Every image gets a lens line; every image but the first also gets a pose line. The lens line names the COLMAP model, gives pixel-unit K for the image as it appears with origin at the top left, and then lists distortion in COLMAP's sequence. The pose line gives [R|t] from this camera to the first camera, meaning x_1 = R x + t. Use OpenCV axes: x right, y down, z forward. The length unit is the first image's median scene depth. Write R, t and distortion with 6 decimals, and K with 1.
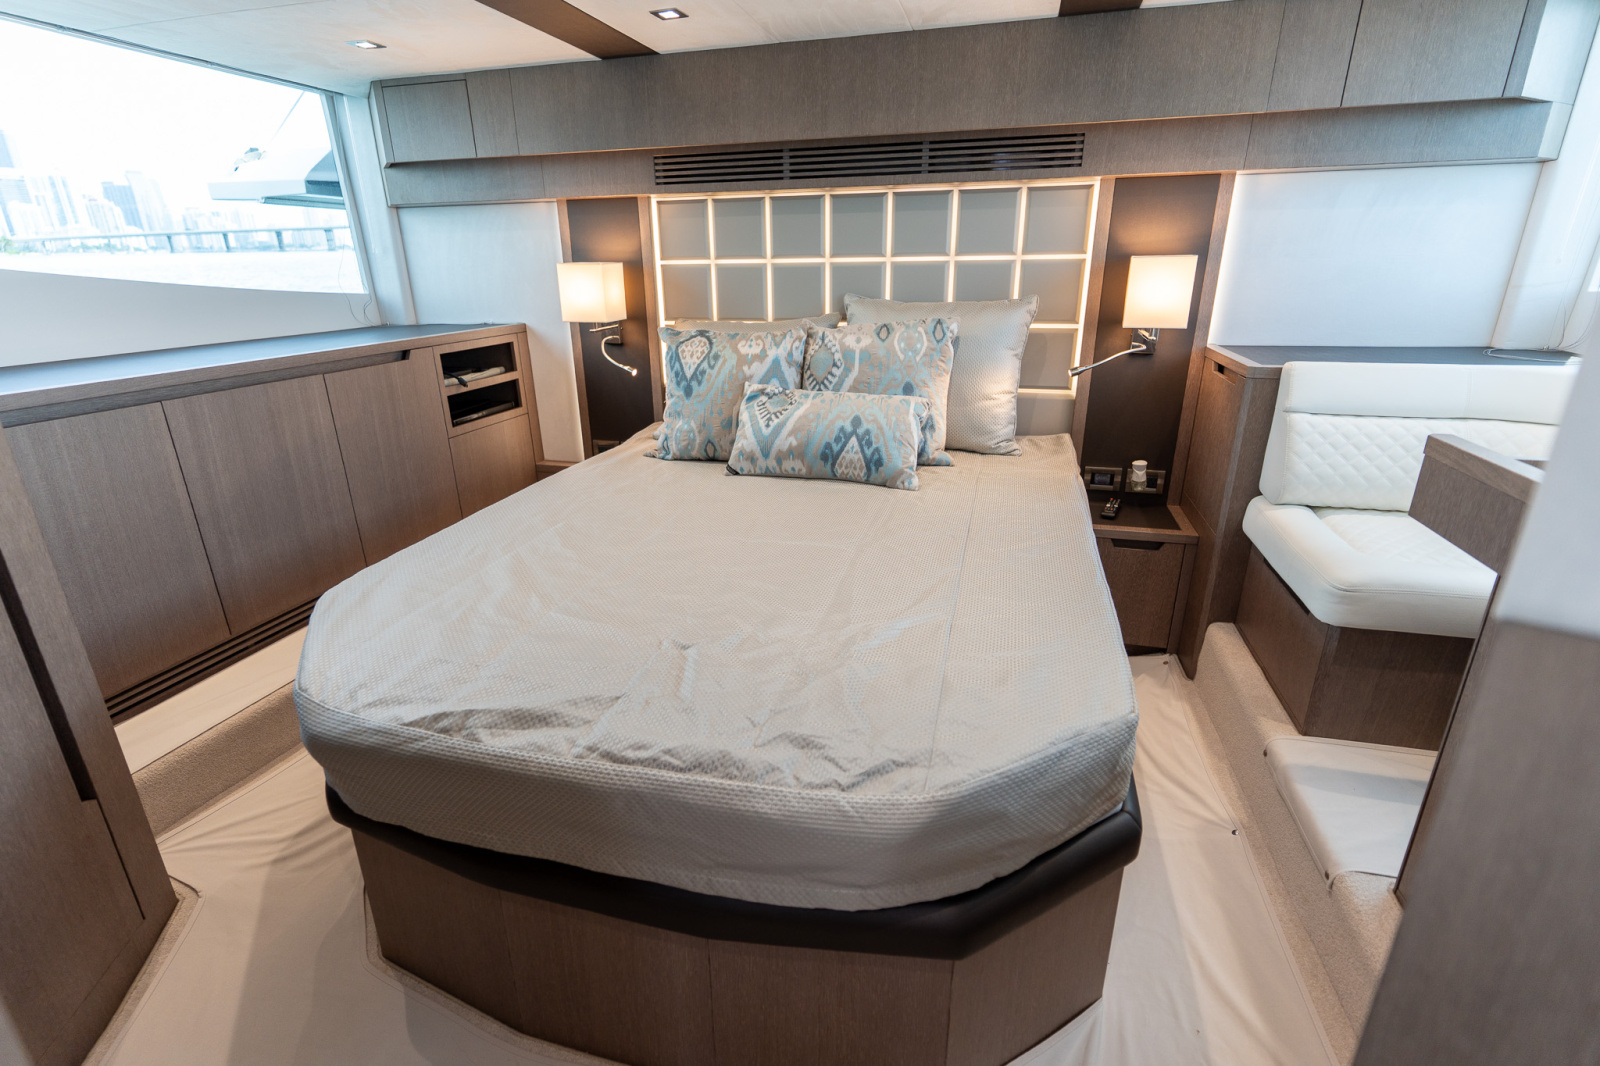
lens RADIAL K [[762.9, 0, 800.0], [0, 762.9, 533.0], [0, 0, 1]] dist [0.010194, 0.000245]
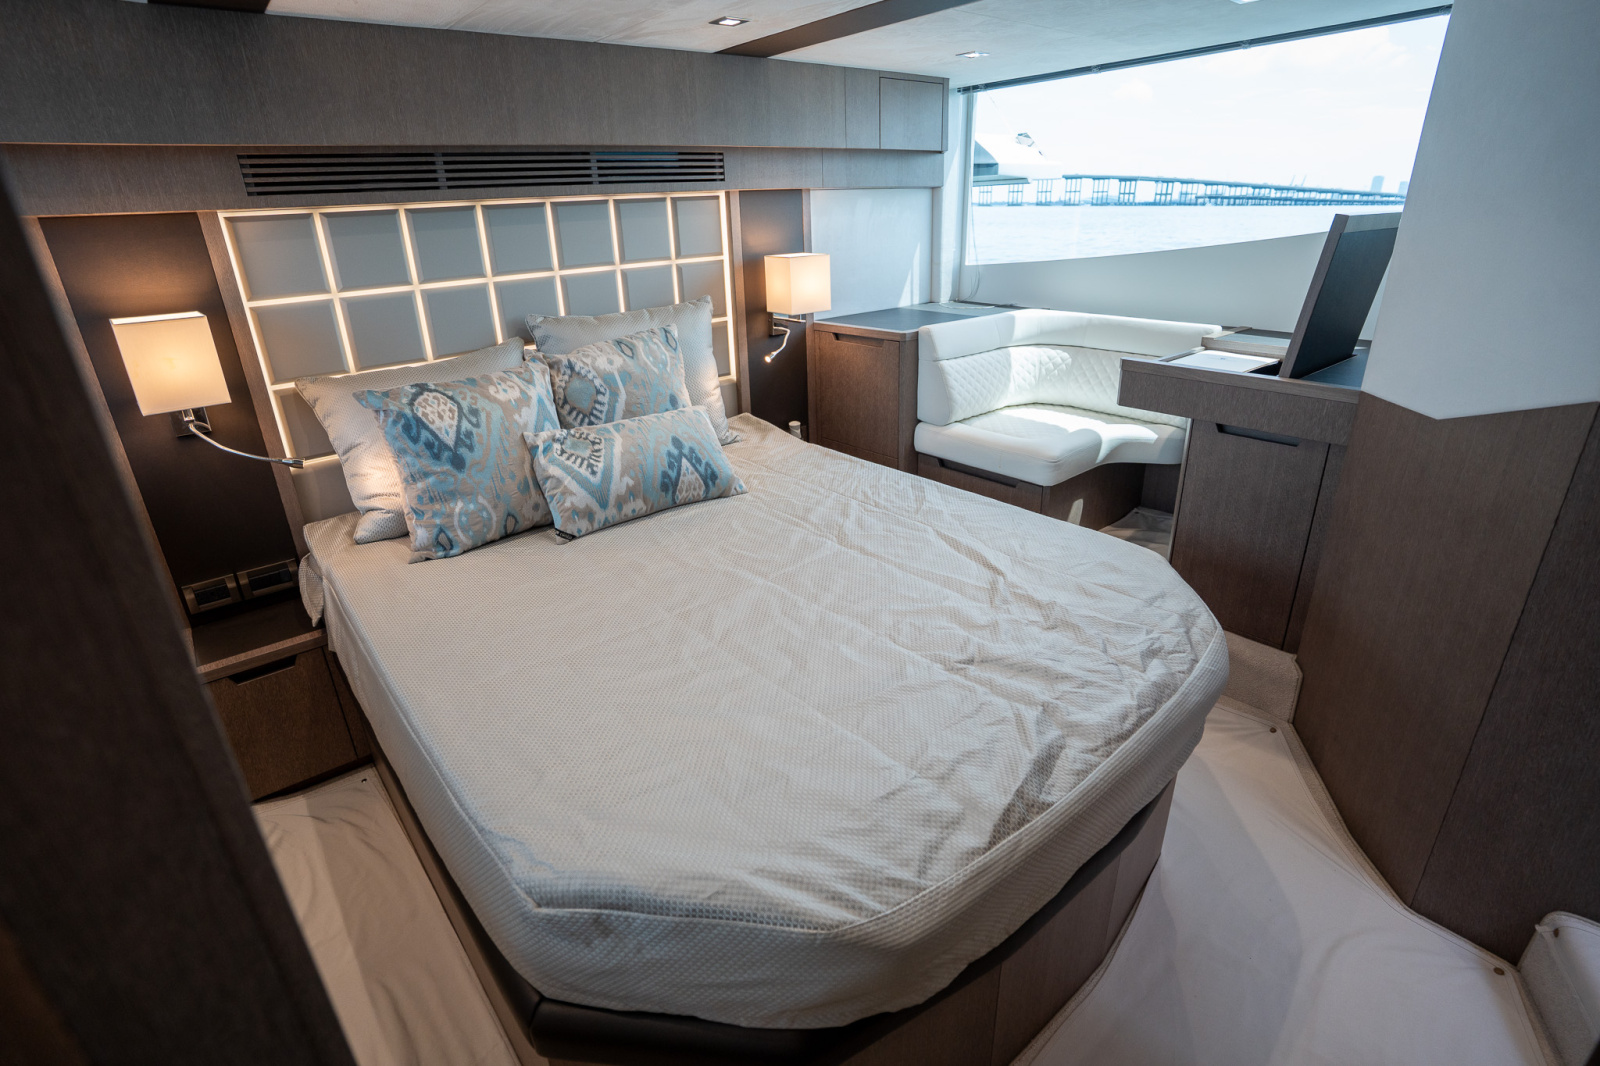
lens RADIAL K [[773.9, 0, 800.0], [0, 773.9, 533.0], [0, 0, 1]] dist [-0.082322, 0.044415]
pose [[0.578484, -0.325792, 0.747807, -0.565552], [0.306567, 0.936399, 0.170802, -0.149313], [-0.755892, 0.130447, 0.641569, 0.261167]]
